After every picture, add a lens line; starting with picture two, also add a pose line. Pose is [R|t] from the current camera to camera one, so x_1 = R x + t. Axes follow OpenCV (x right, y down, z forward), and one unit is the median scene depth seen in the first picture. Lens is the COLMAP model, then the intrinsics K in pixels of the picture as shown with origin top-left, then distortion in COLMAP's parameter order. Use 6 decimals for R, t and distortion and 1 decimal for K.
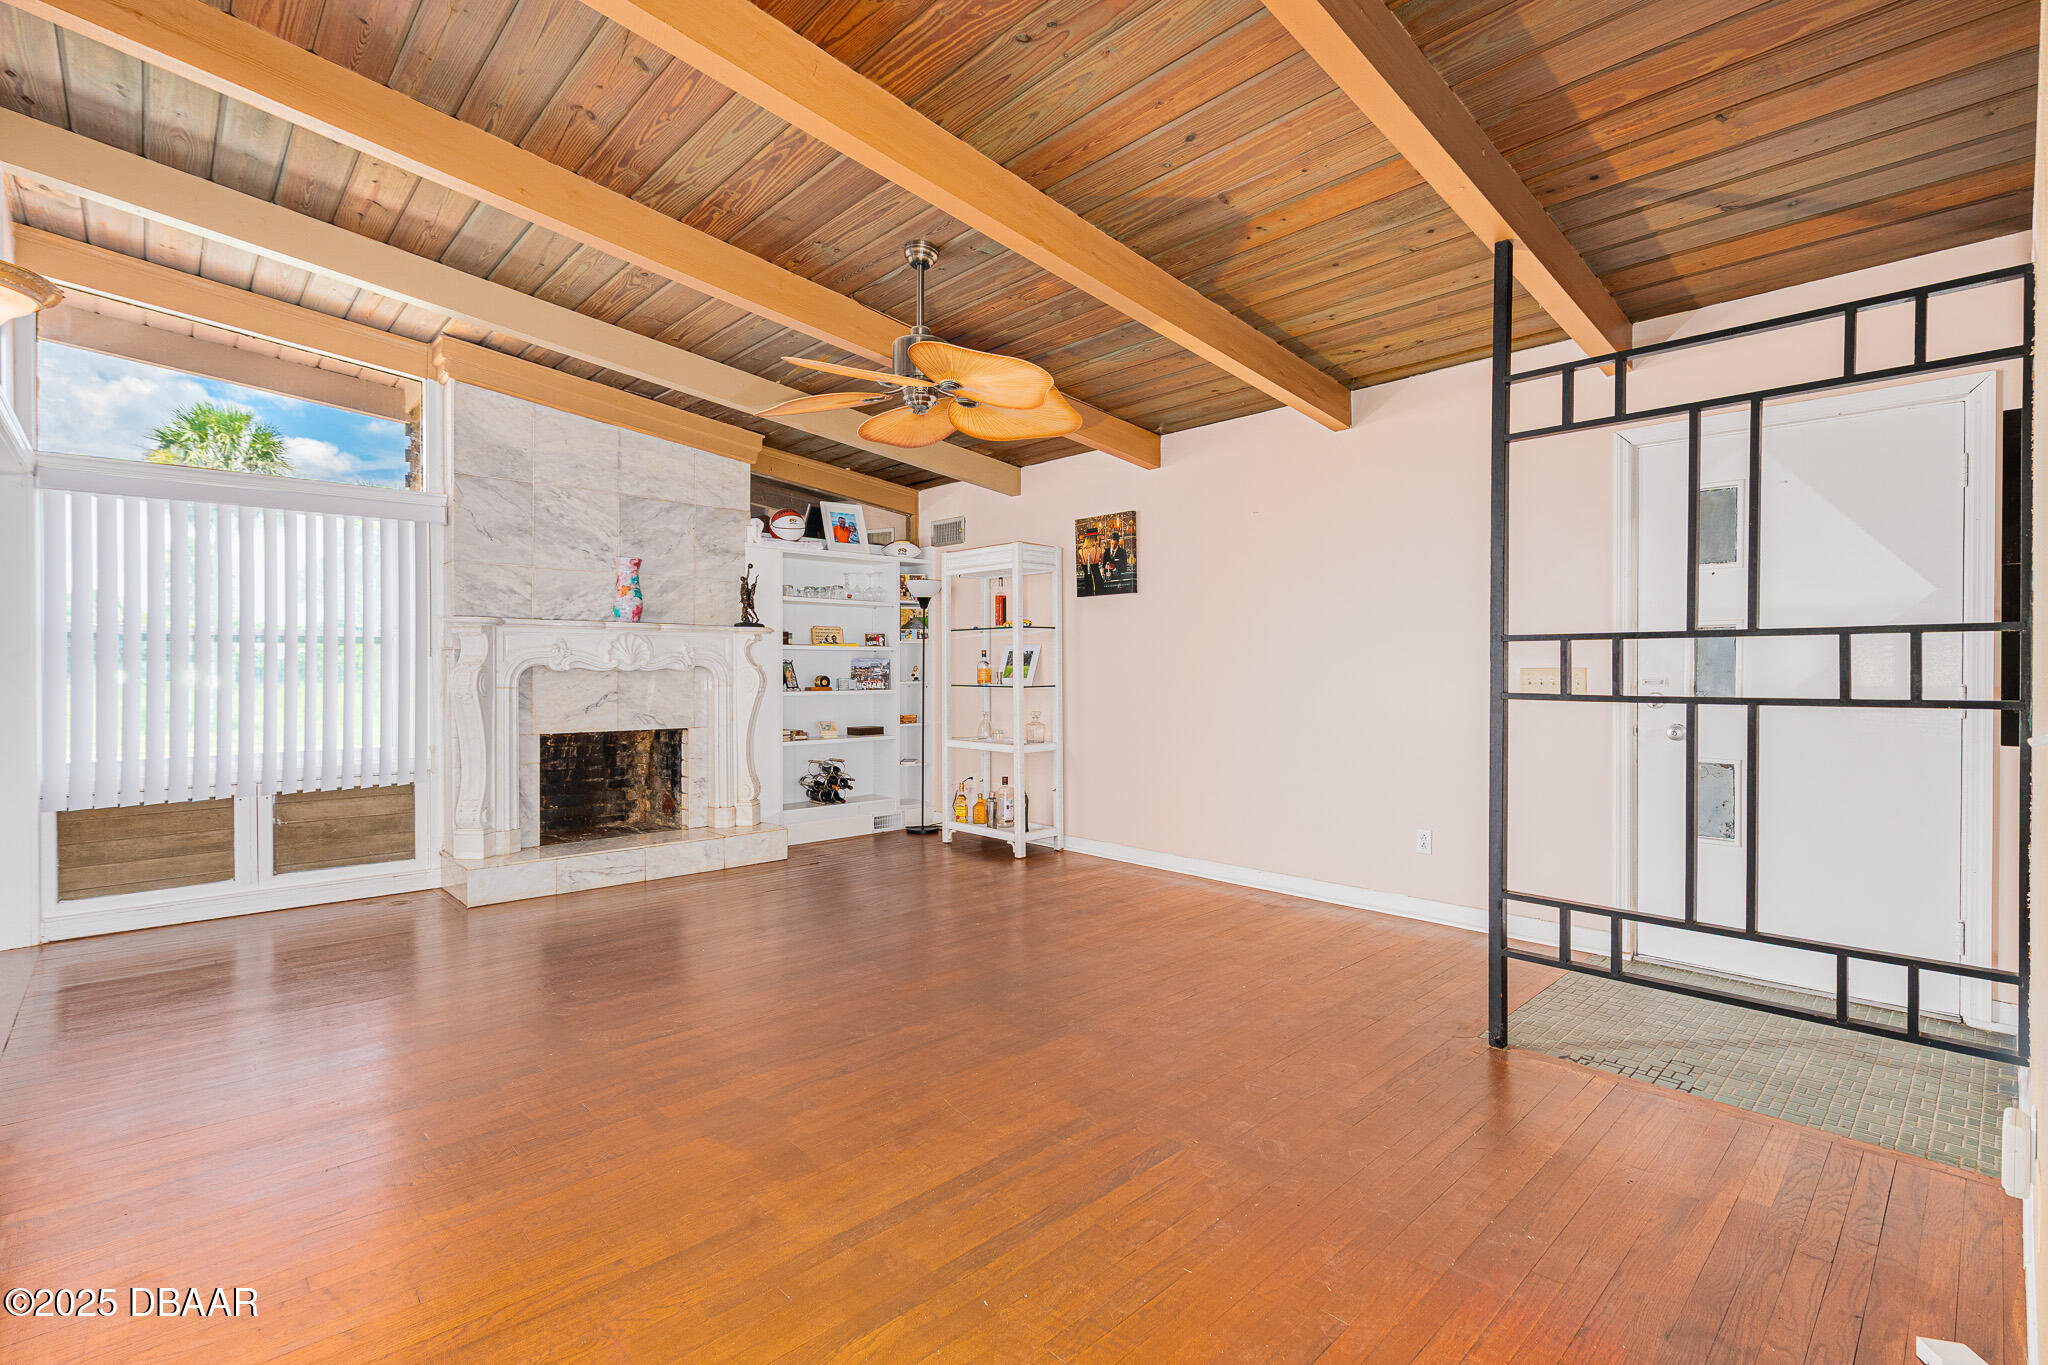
lens RADIAL K [[931.5, 0, 1024.7], [0, 931.5, 667.4], [0, 0, 1]] dist [-0.004139, -0.000266]
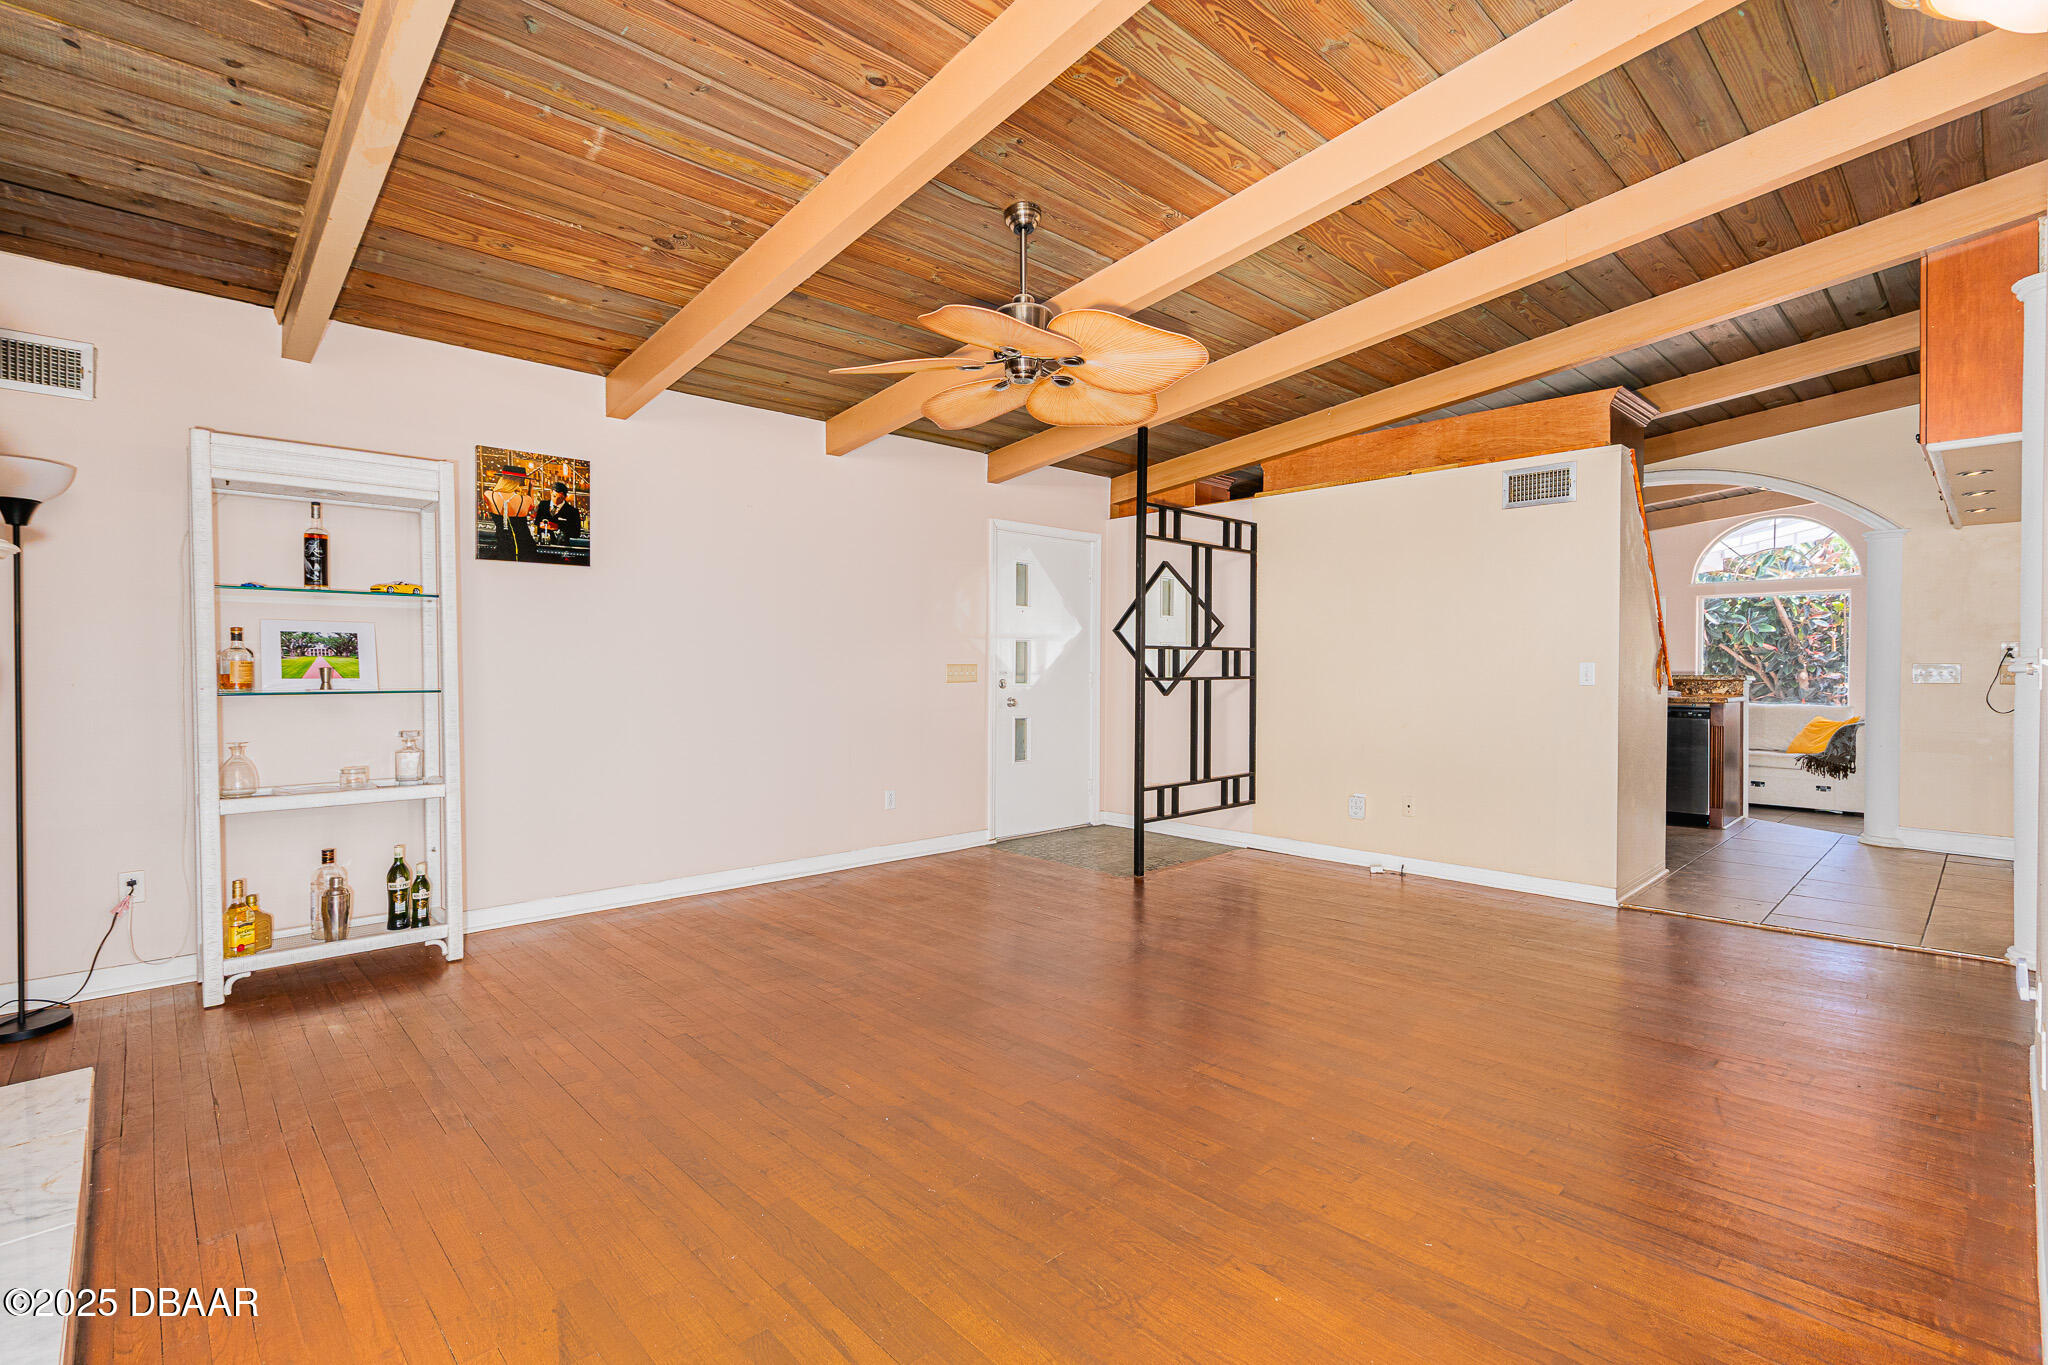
lens RADIAL K [[931.5, 0, 1024.7], [0, 931.5, 667.4], [0, 0, 1]] dist [-0.004139, -0.000266]
pose [[-0.002305, 0.004014, 0.999989, -0.649364], [0.000010, 0.999992, -0.004014, 0.007485], [-0.999997, 0.000000, -0.002305, 0.620957]]
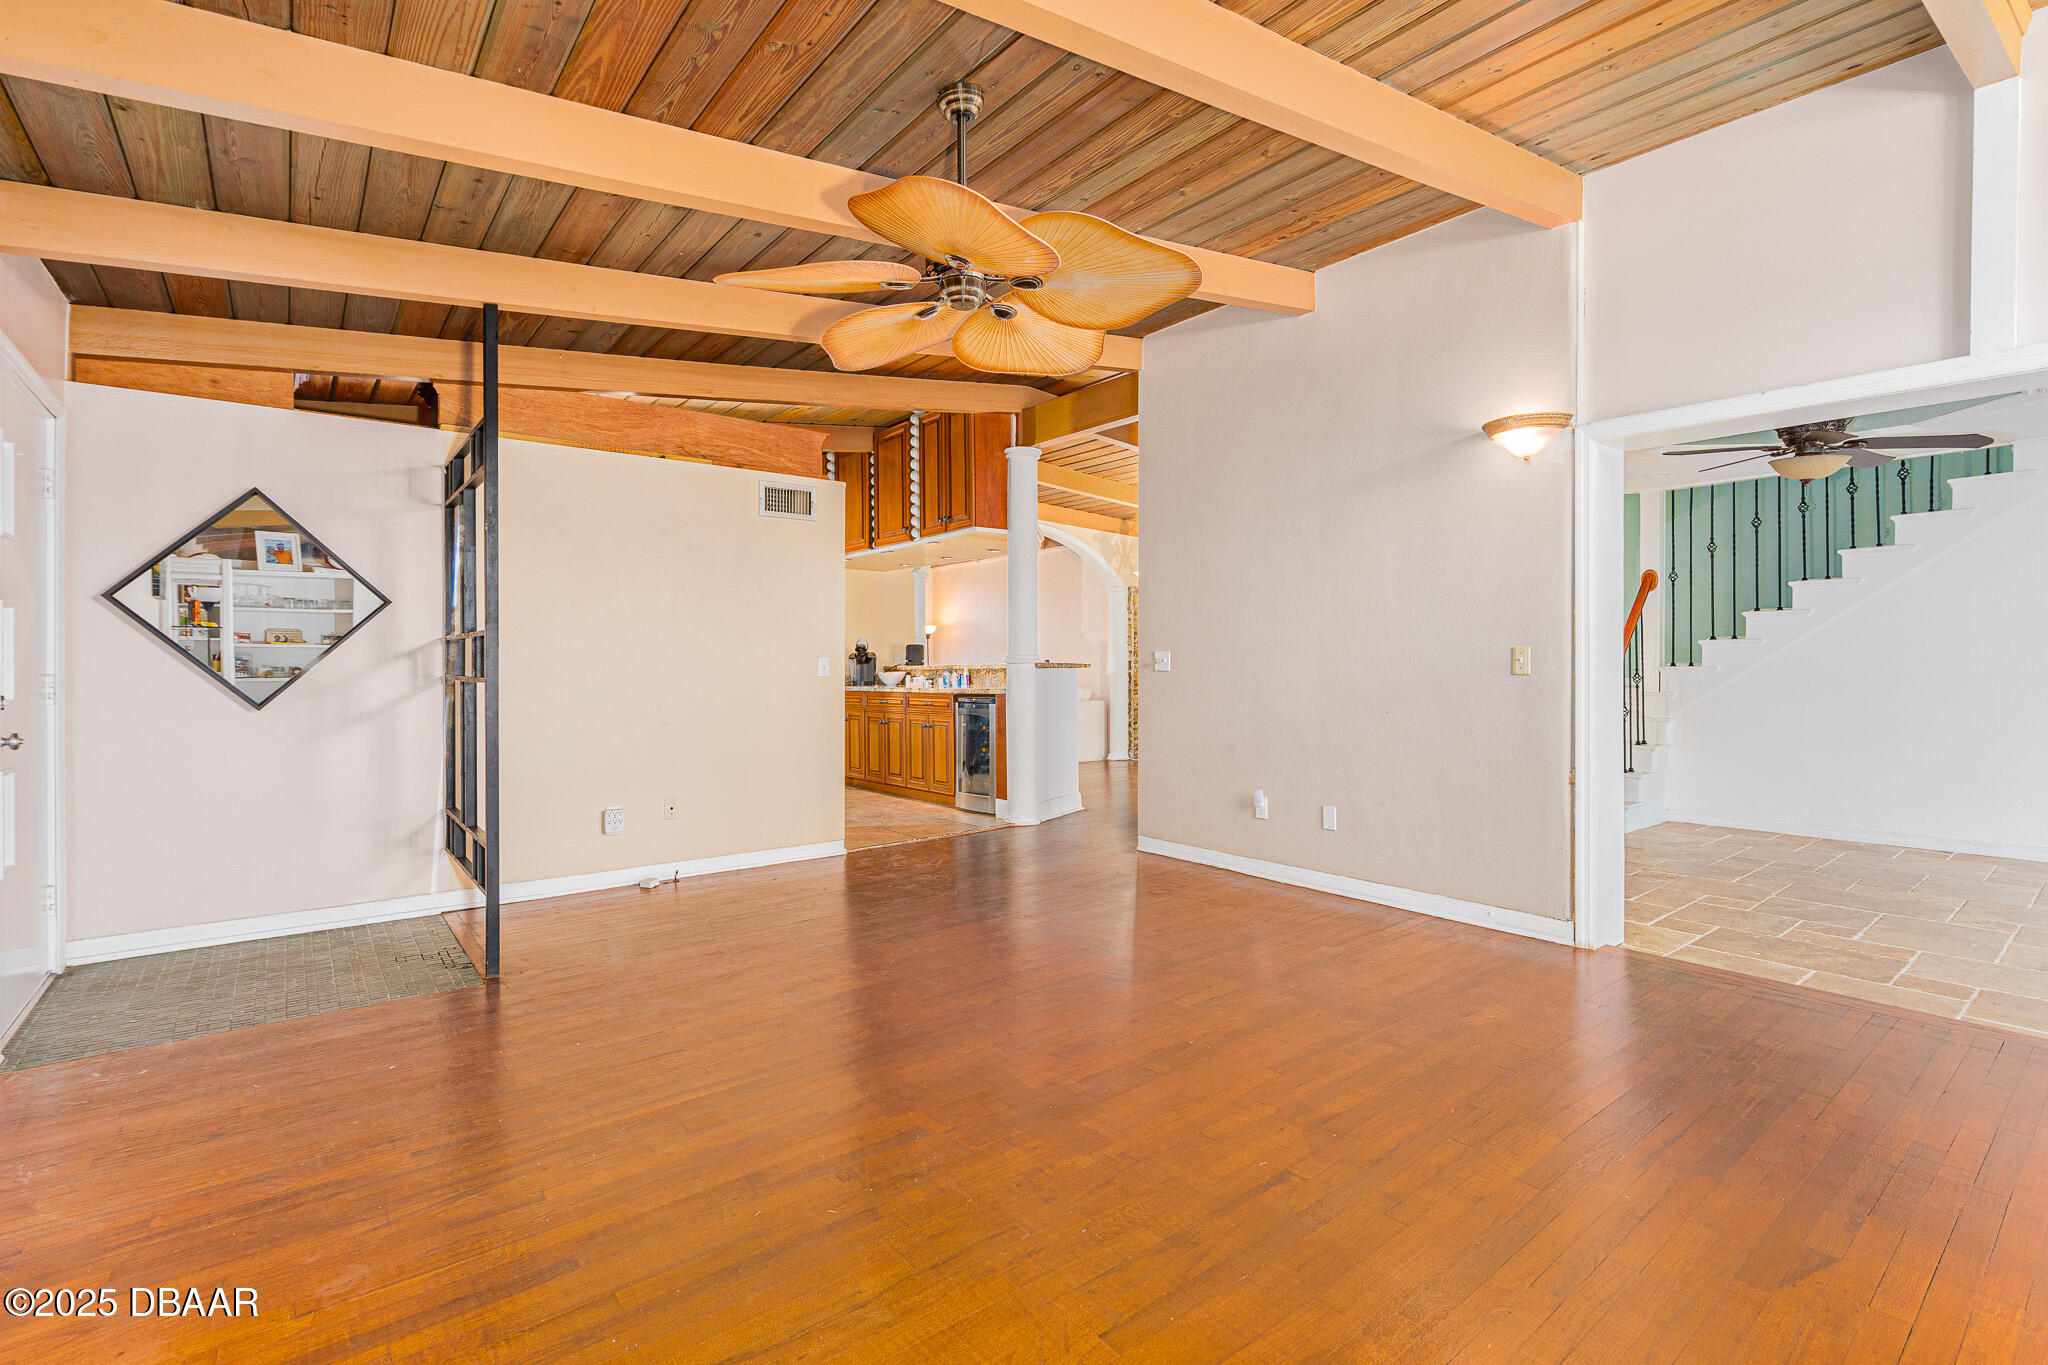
lens RADIAL K [[945.8, 0, 1024.0], [0, 945.8, 682.5], [0, 0, 1]] dist [-0.002335, -0.000444]
pose [[-0.996102, 0.006951, 0.087931, -0.139920], [0.009080, 0.999675, 0.023833, 0.005287], [-0.087736, 0.024539, -0.995841, 1.085084]]
